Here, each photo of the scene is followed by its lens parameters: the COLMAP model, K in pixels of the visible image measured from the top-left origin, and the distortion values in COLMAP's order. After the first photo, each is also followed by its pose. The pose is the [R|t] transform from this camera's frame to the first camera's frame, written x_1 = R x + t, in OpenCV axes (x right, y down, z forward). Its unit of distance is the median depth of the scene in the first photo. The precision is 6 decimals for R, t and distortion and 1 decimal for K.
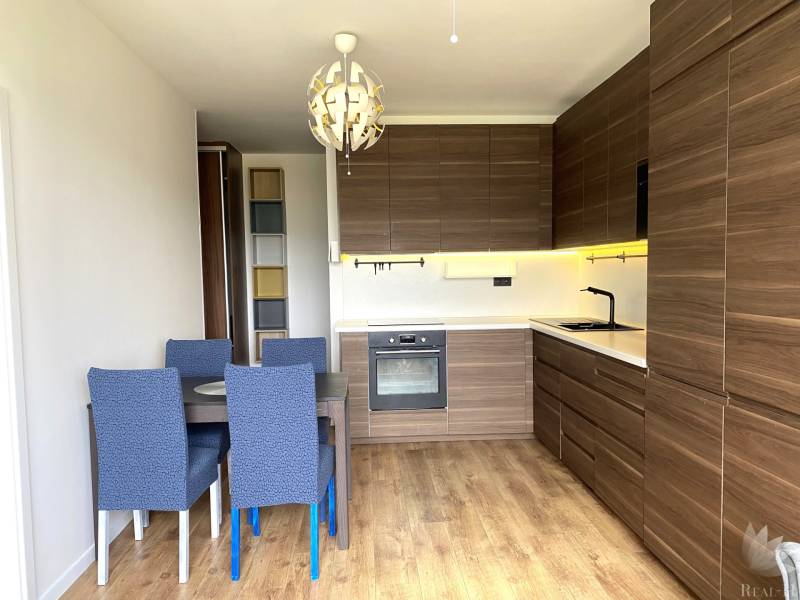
lens RADIAL K [[609.2, 0, 399.8], [0, 609.2, 302.1], [0, 0, 1]] dist [0.002992, 0.000608]
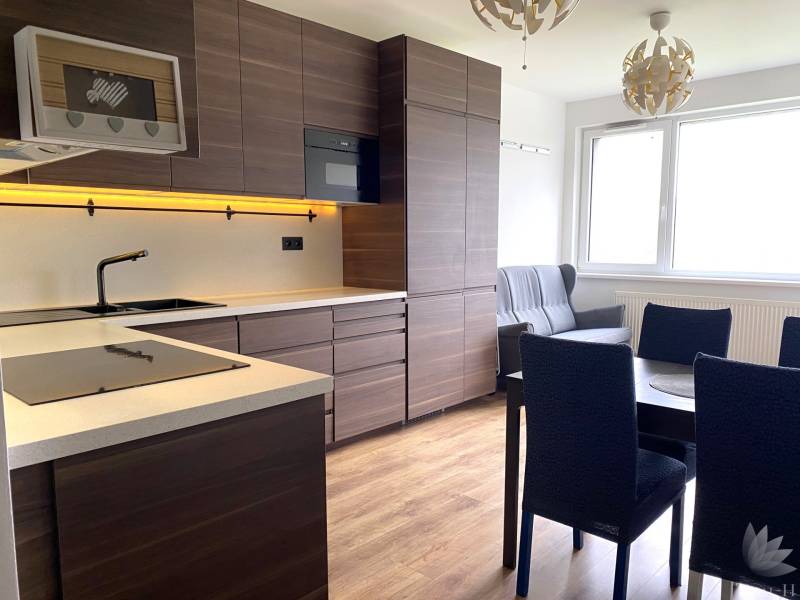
lens RADIAL K [[609.2, 0, 400.0], [0, 609.2, 300.5], [0, 0, 1]] dist [0.002992, 0.000608]
pose [[-0.683428, -0.080382, 0.725579, -0.499151], [0.037295, 0.988777, 0.144669, -0.075300], [-0.729065, 0.125932, -0.672760, 1.599910]]
